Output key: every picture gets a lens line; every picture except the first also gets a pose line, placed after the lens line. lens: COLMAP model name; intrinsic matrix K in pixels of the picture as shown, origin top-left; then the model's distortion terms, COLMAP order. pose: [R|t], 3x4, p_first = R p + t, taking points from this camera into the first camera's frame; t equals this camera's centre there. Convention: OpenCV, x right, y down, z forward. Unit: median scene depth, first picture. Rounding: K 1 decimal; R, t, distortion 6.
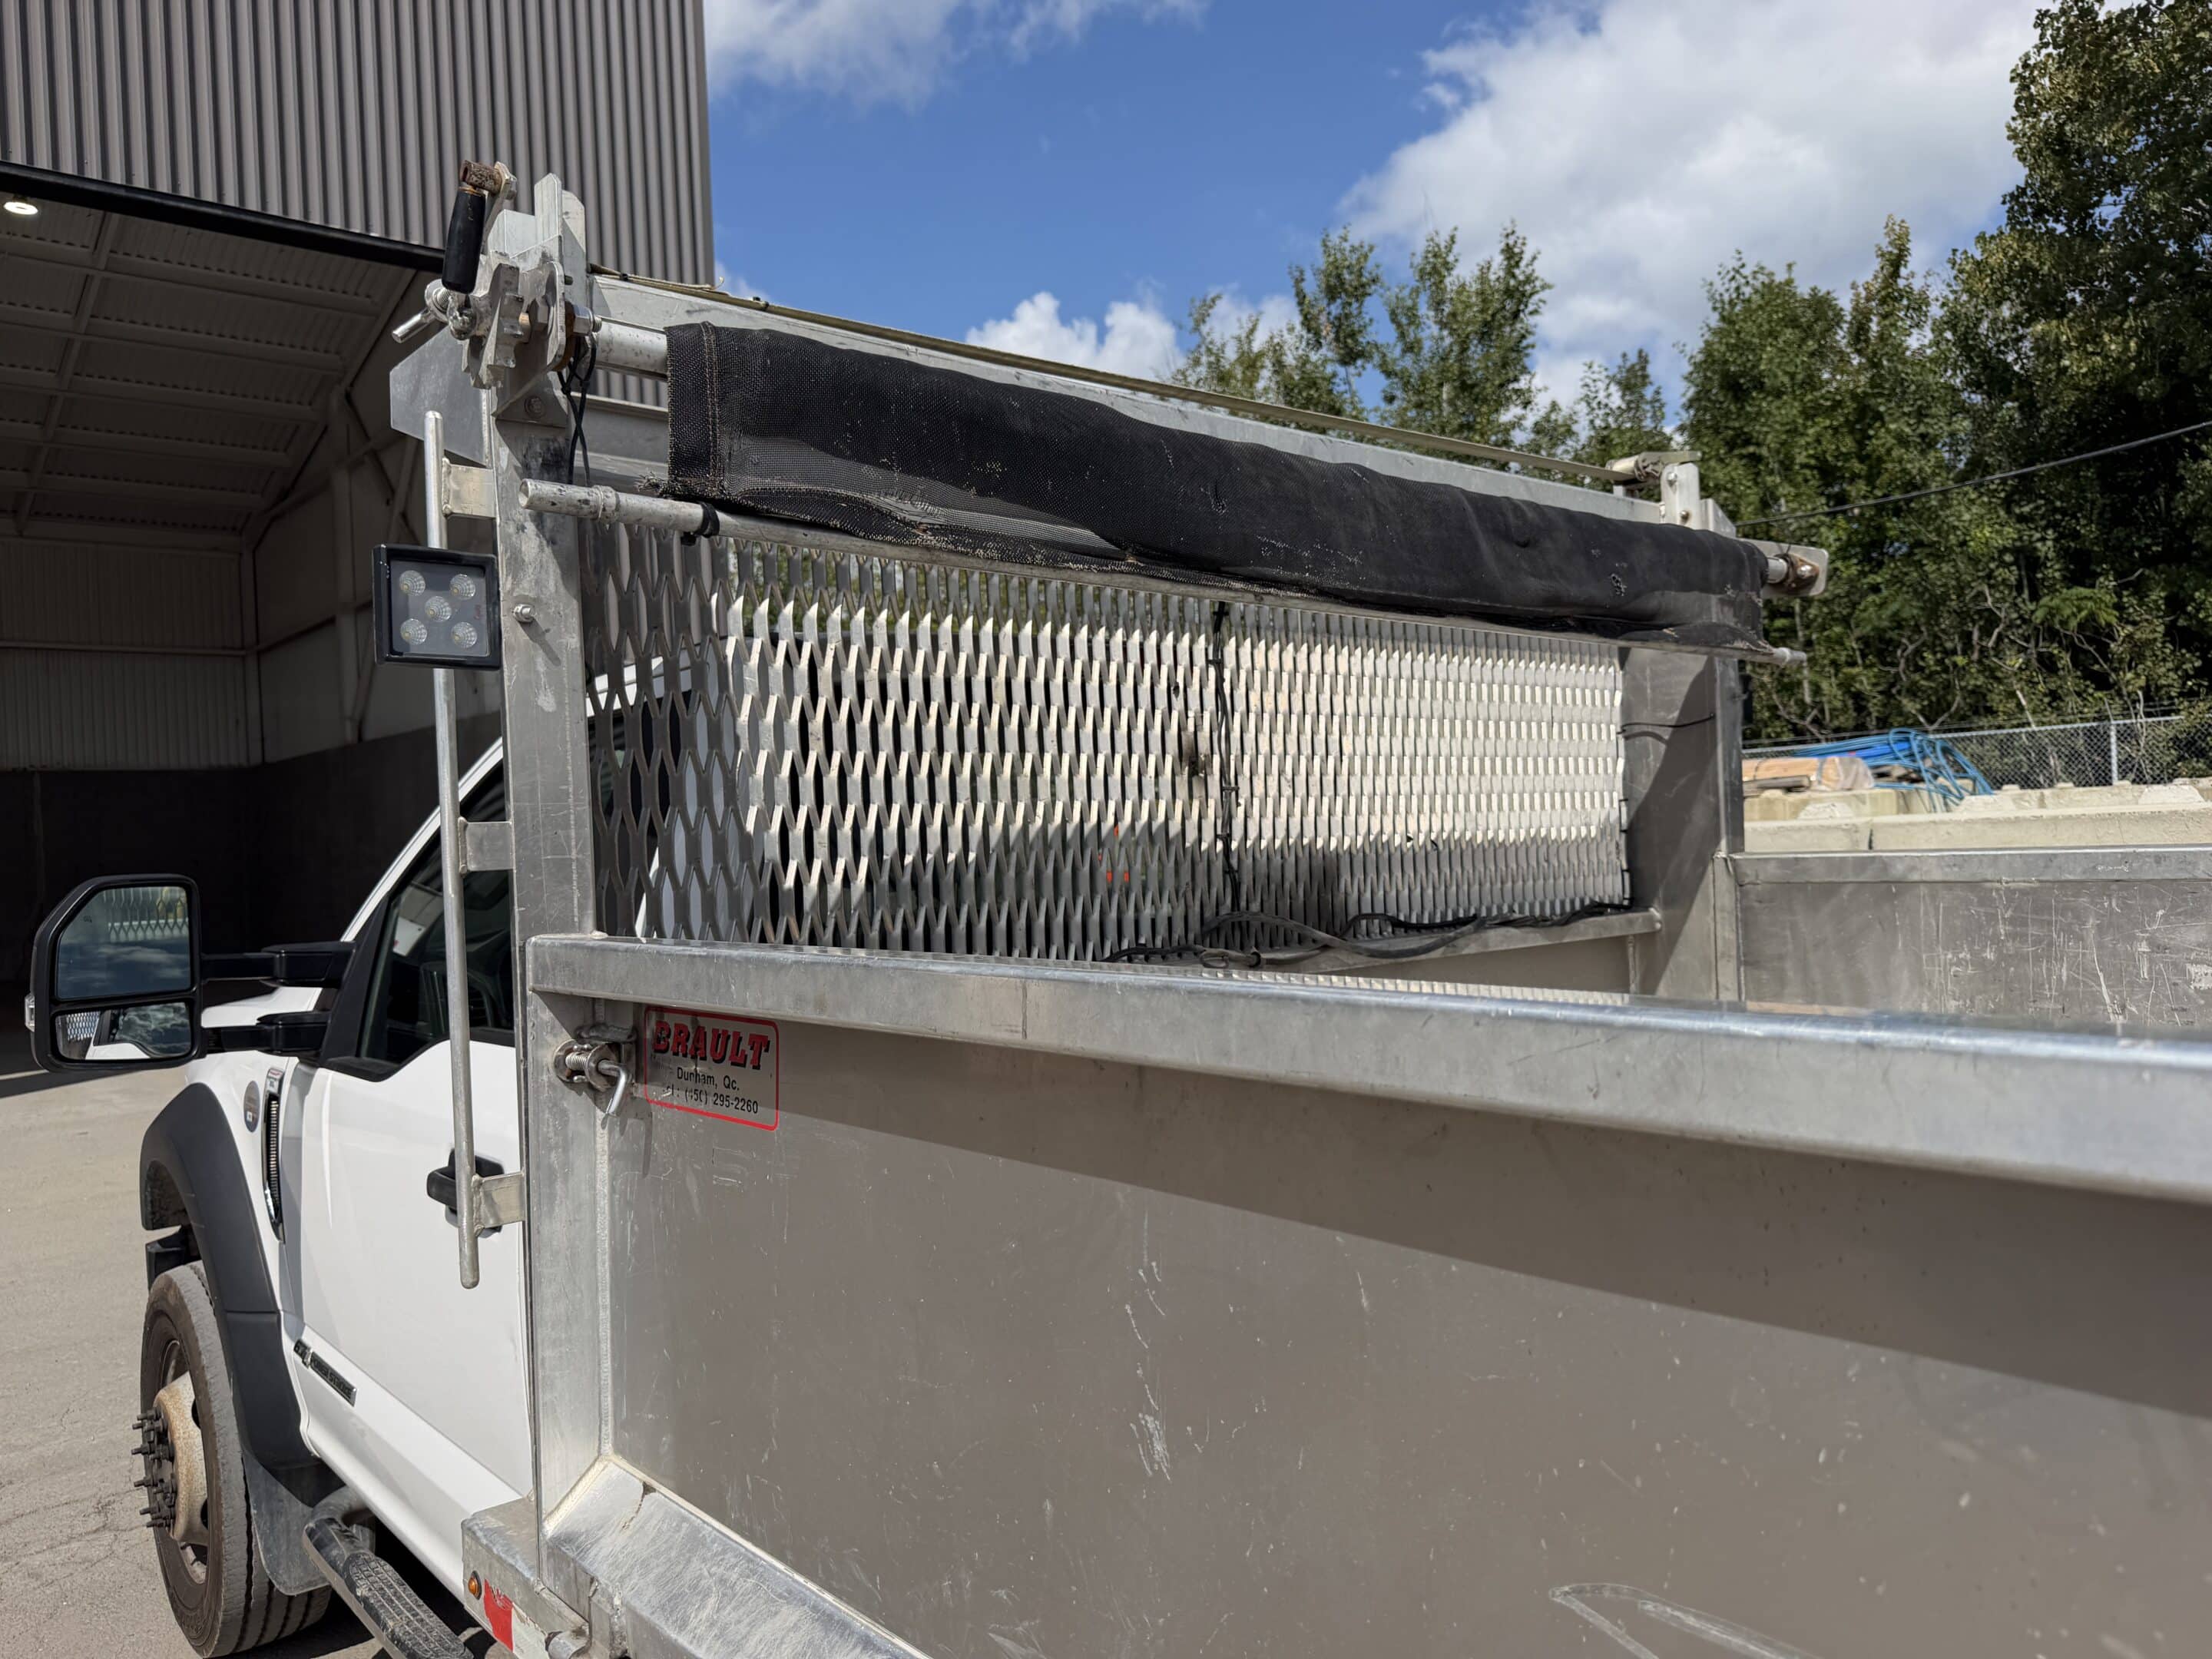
lens RADIAL K [[1557.3, 0, 1071.2], [0, 1557.3, 866.4], [0, 0, 1]] dist [0.013860, -0.050543]
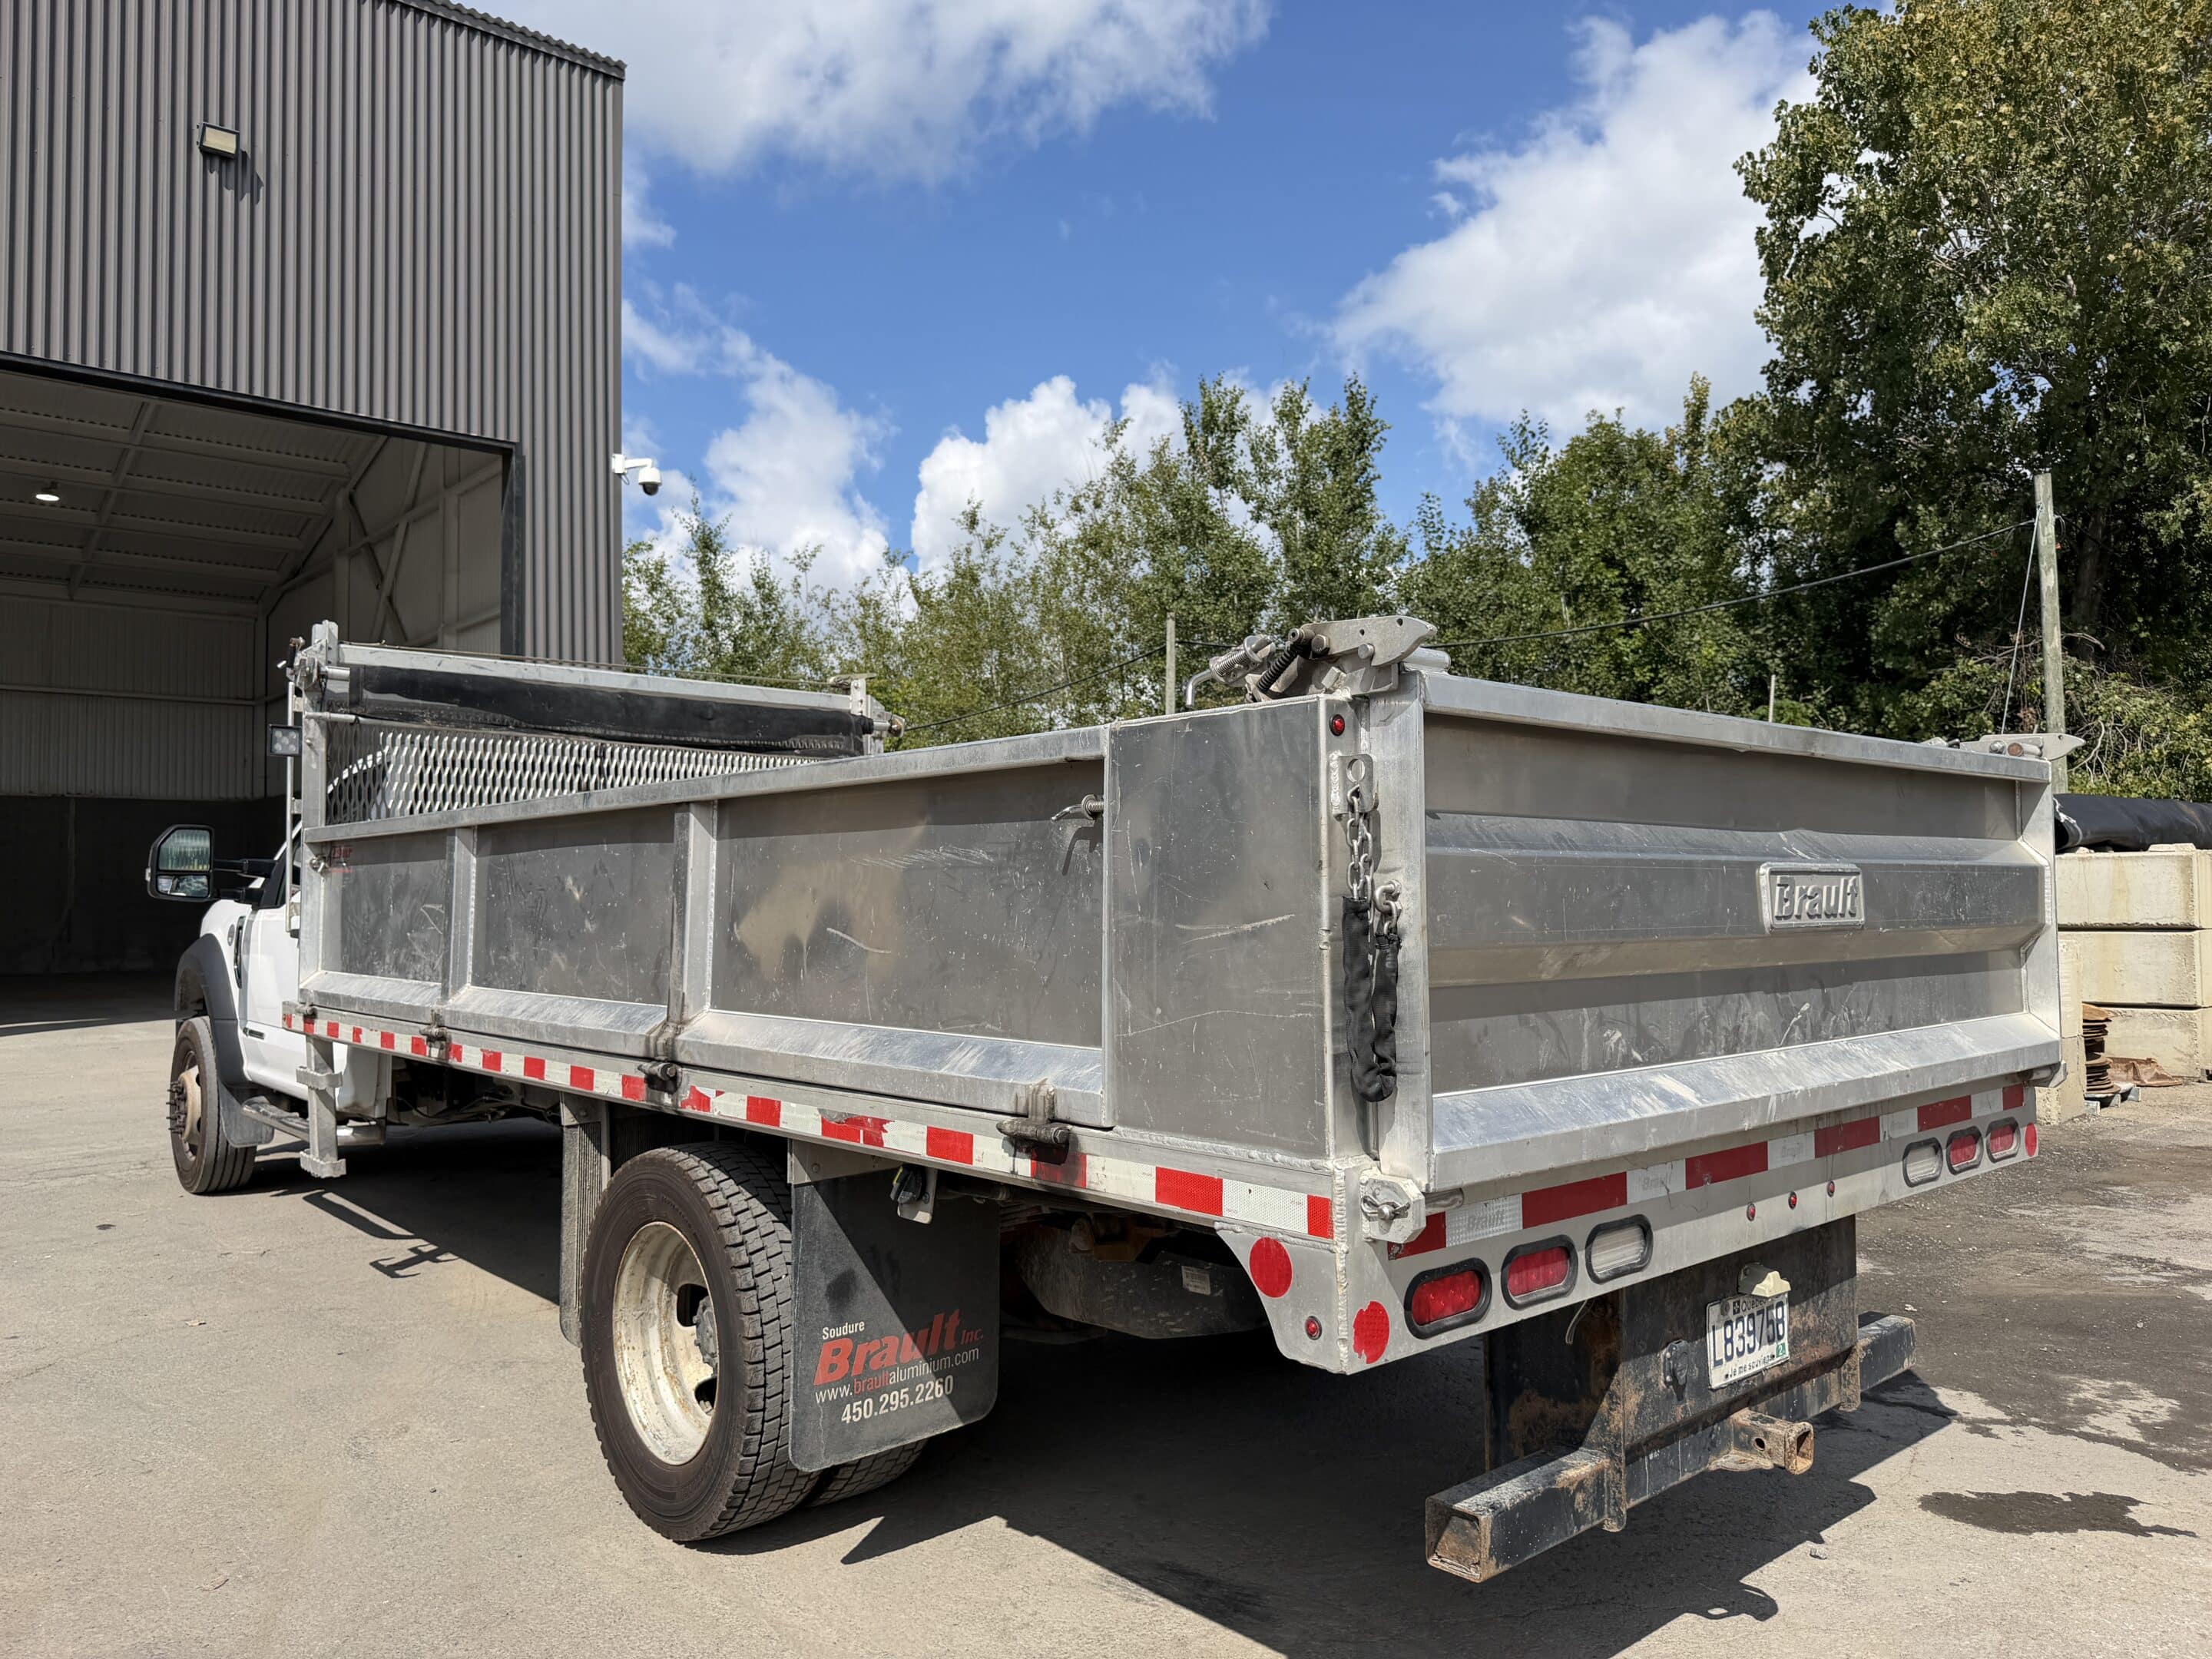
lens RADIAL K [[1557.3, 0, 1129.5], [0, 1557.3, 846.2], [0, 0, 1]] dist [0.013860, -0.050543]
pose [[0.999207, 0.030112, 0.026035, 0.091839], [-0.028650, 0.998086, -0.054807, 0.014173], [-0.027636, 0.054018, 0.998157, -0.166756]]
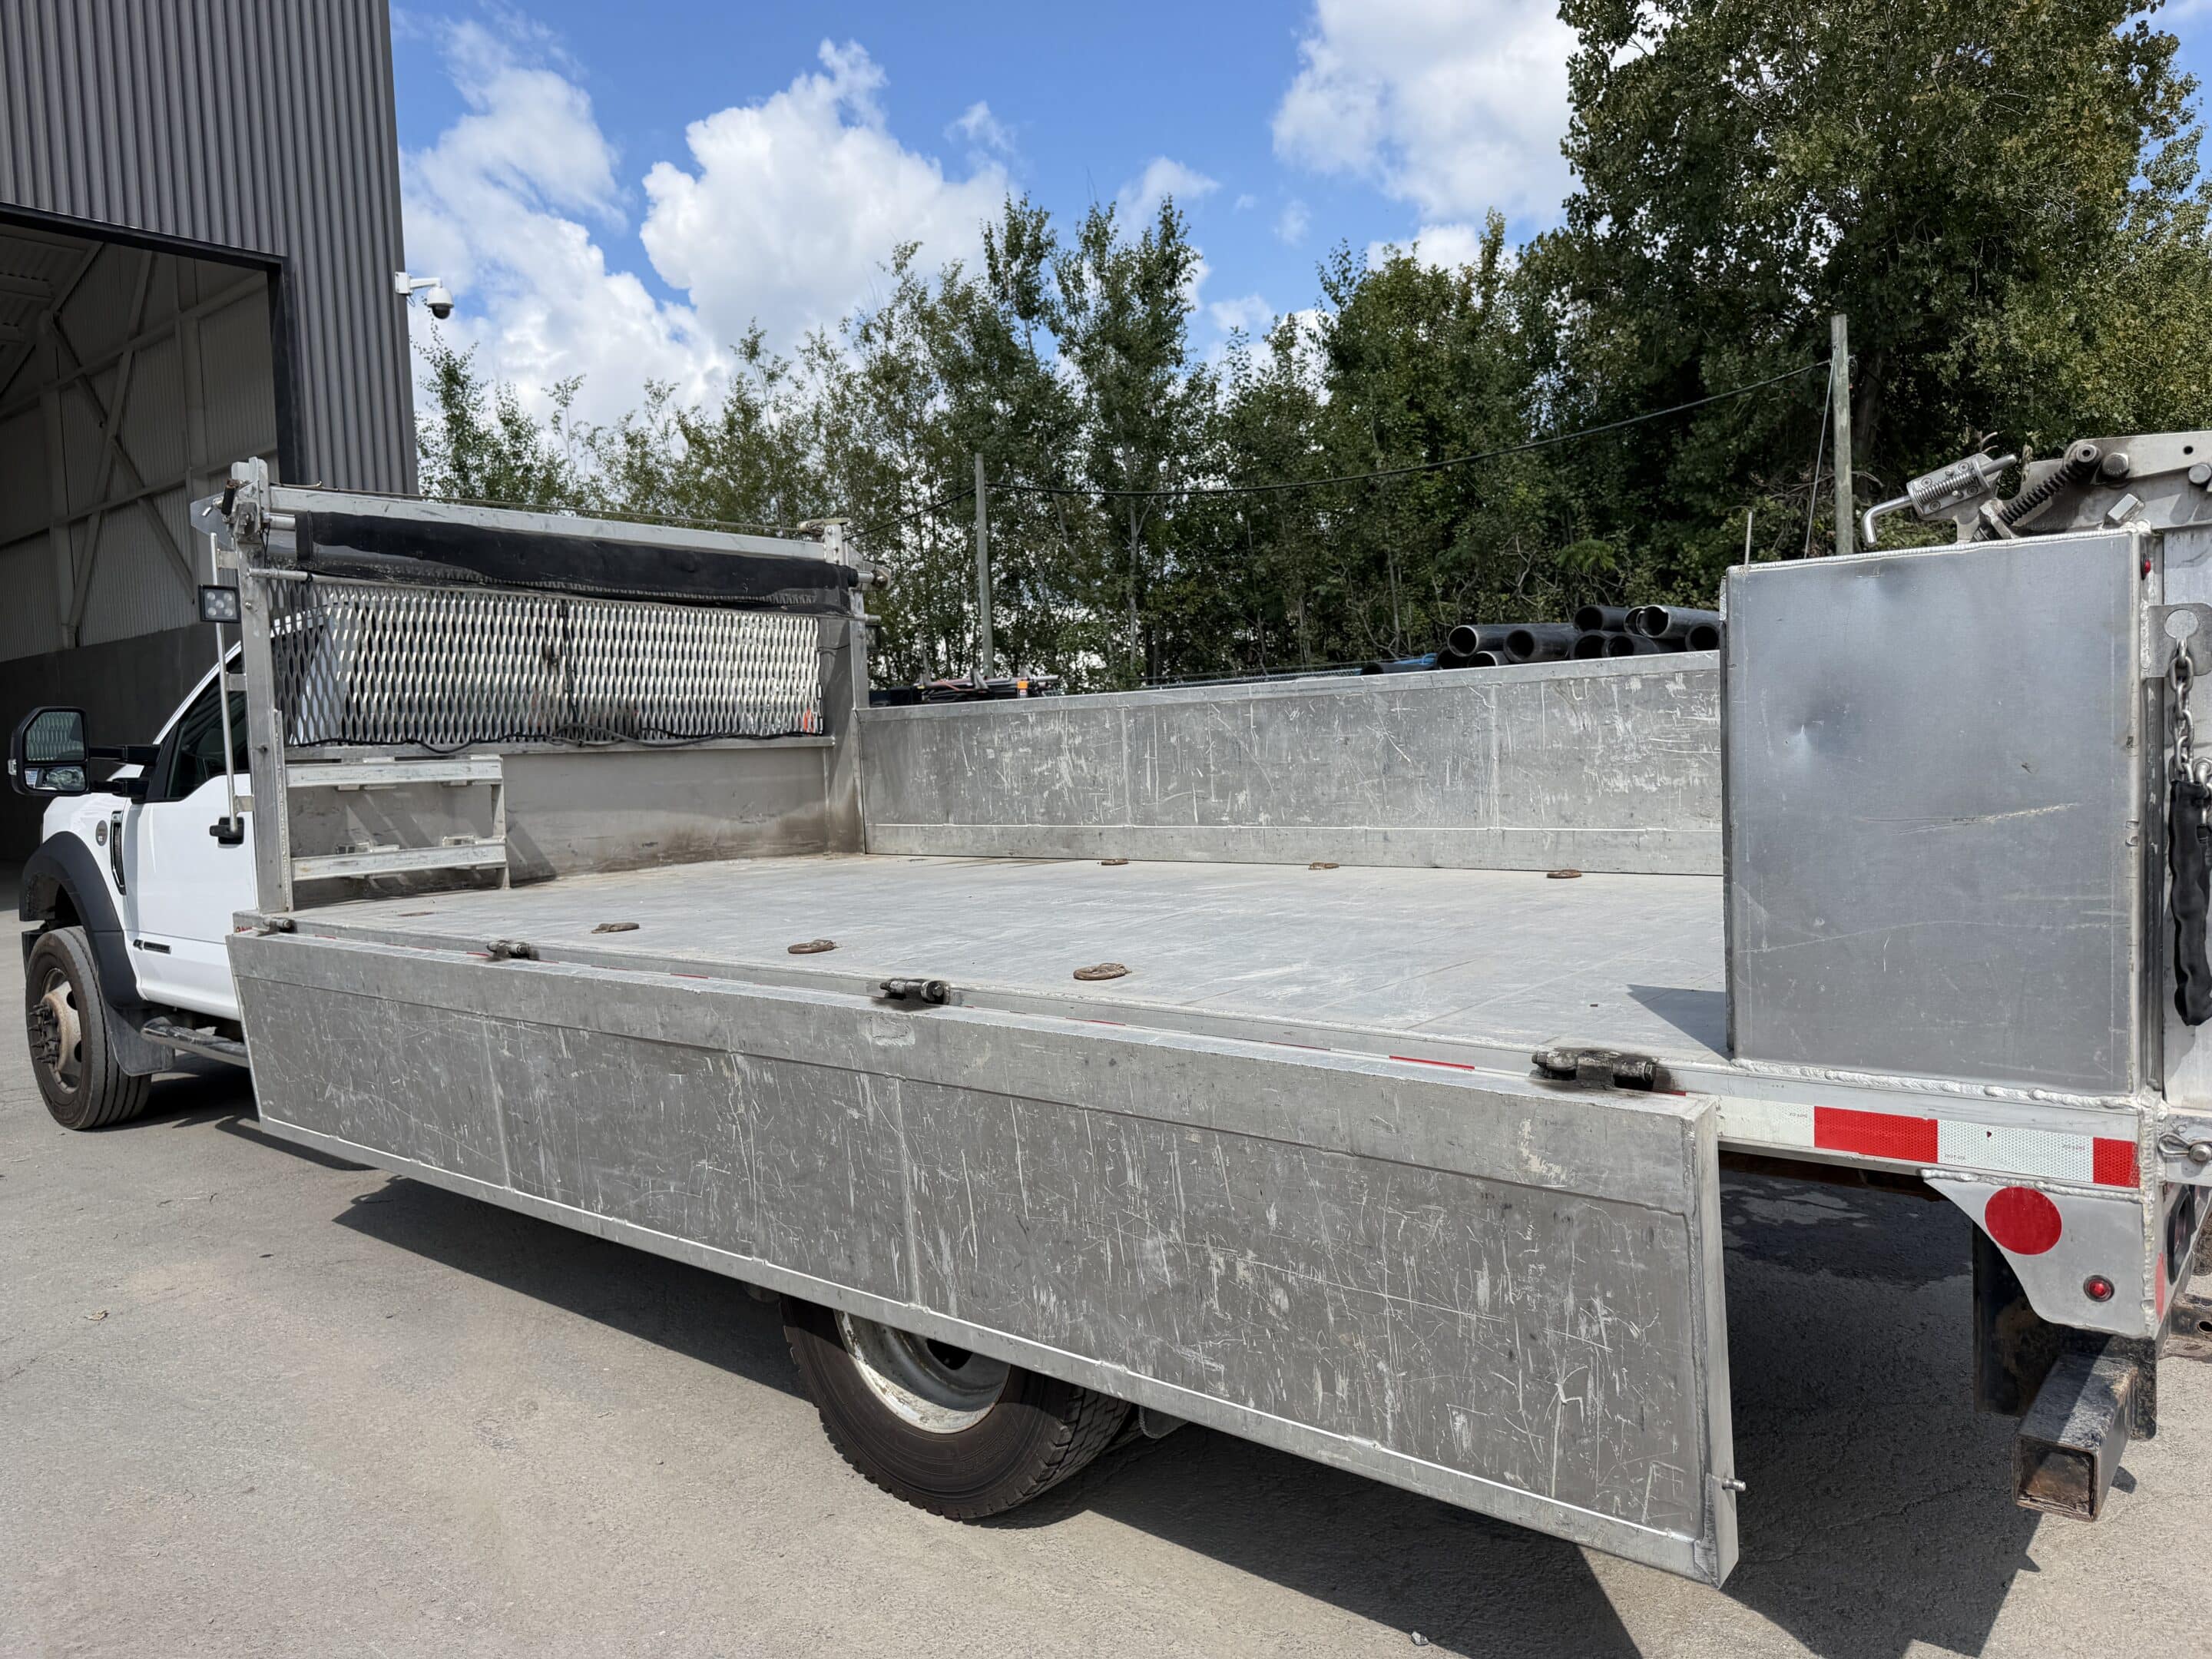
lens RADIAL K [[1557.3, 0, 1115.1], [0, 1557.3, 854.0], [0, 0, 1]] dist [0.013860, -0.050543]
pose [[0.984816, -0.009854, 0.173322, 0.049198], [0.001851, 0.998927, 0.046273, 0.011768], [-0.173592, -0.045249, 0.983778, -0.144417]]
